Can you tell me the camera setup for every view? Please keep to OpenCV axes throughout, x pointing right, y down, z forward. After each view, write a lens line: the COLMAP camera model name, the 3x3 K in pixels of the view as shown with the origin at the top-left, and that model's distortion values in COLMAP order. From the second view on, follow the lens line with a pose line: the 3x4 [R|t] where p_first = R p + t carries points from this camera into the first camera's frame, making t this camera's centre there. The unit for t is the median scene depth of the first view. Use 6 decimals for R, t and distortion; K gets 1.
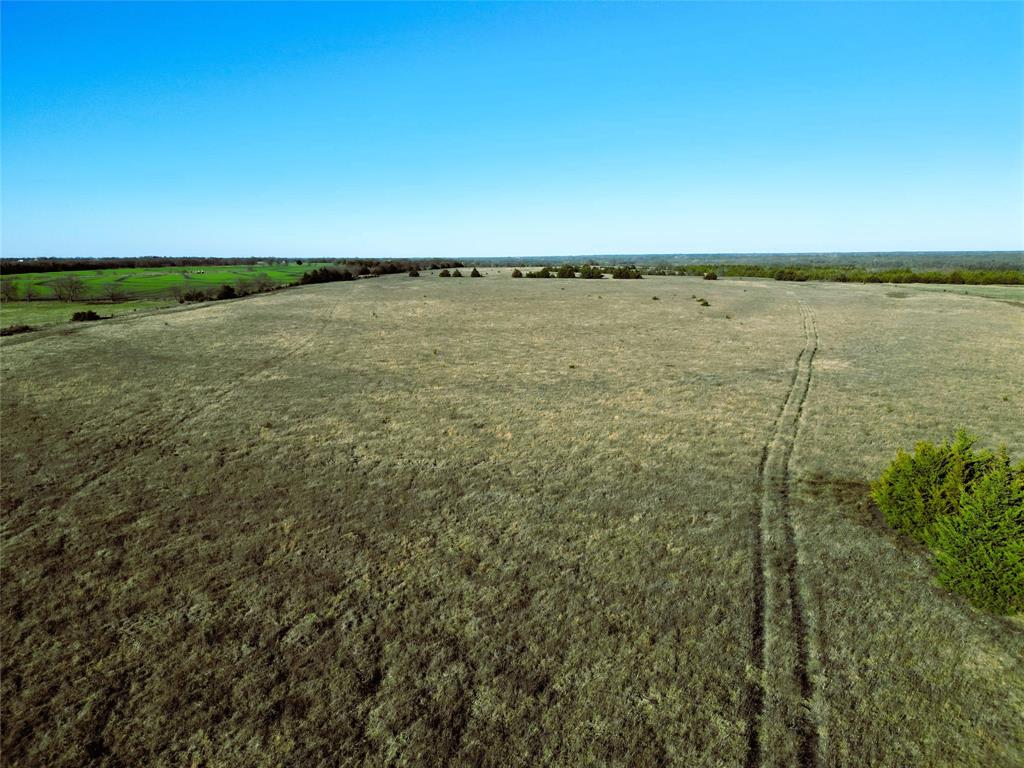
lens RADIAL K [[710.9, 0, 513.0], [0, 710.9, 384.0], [0, 0, 1]] dist [0.022042, -0.010762]
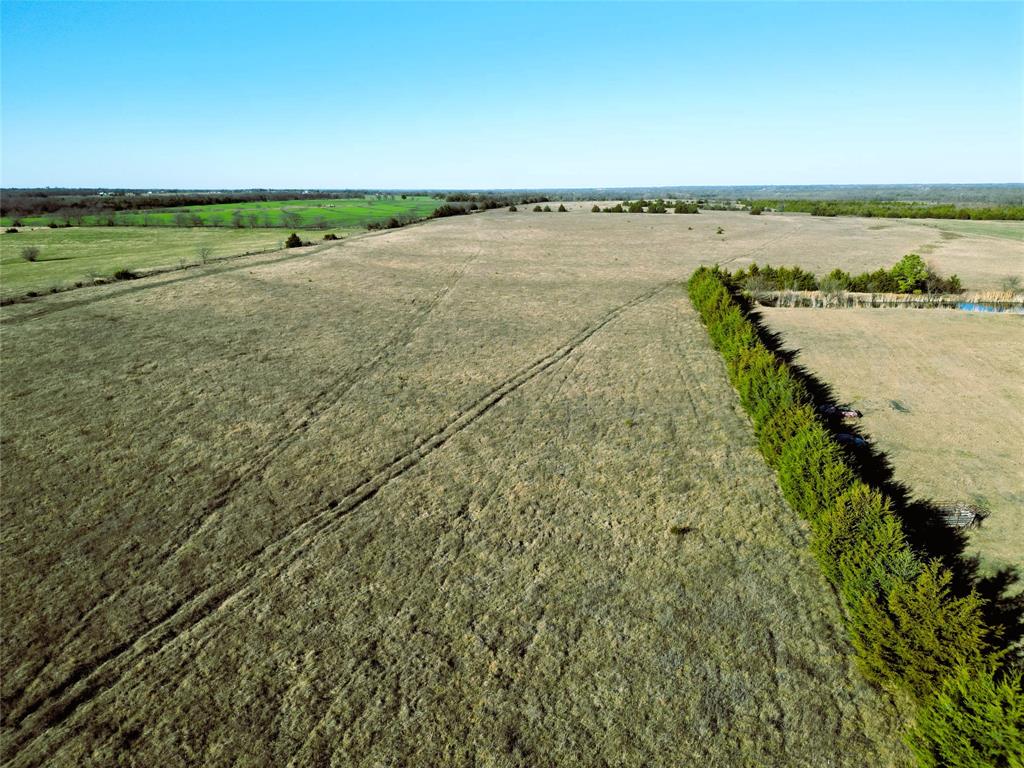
lens RADIAL K [[710.9, 0, 510.5], [0, 710.9, 387.3], [0, 0, 1]] dist [0.022042, -0.010762]
pose [[0.993560, 0.031332, -0.108885, 0.003164], [-0.020663, 0.994995, 0.097766, 0.036248], [0.111403, -0.094886, 0.989235, -0.274873]]
